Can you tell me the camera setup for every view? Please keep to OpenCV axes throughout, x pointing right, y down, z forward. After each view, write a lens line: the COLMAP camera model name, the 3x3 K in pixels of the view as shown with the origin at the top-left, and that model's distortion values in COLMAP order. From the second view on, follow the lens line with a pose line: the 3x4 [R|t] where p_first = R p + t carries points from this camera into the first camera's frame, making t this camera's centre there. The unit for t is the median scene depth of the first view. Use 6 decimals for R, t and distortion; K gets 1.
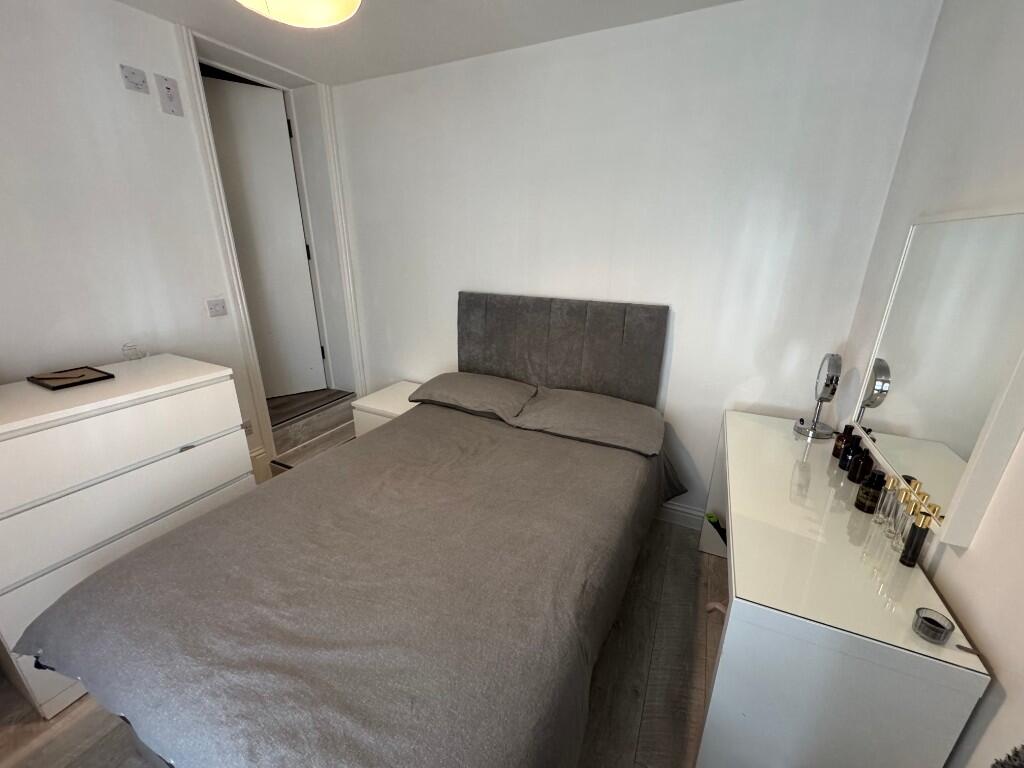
lens RADIAL K [[408.3, 0, 512.0], [0, 408.3, 384.0], [0, 0, 1]] dist [-0.001257, -0.000052]
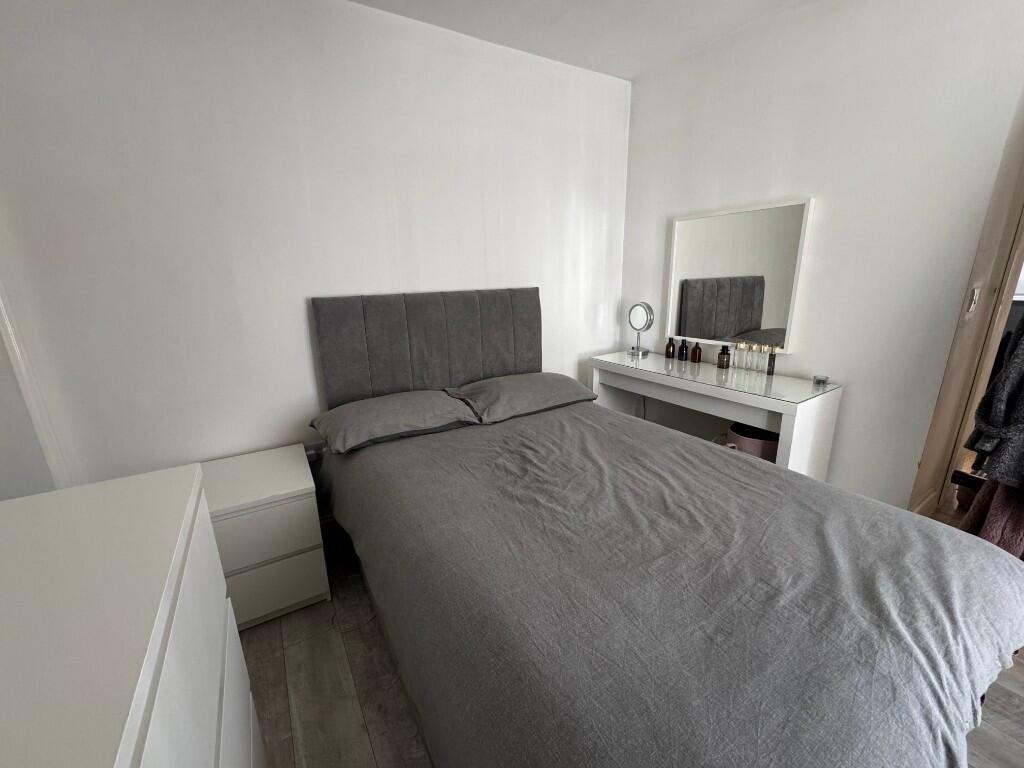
lens RADIAL K [[408.3, 0, 512.0], [0, 408.3, 384.0], [0, 0, 1]] dist [-0.001257, -0.000052]
pose [[0.532468, -0.240860, 0.811458, -0.698058], [0.305634, 0.948694, 0.081041, -0.040441], [-0.789345, 0.204857, 0.578764, 0.416067]]
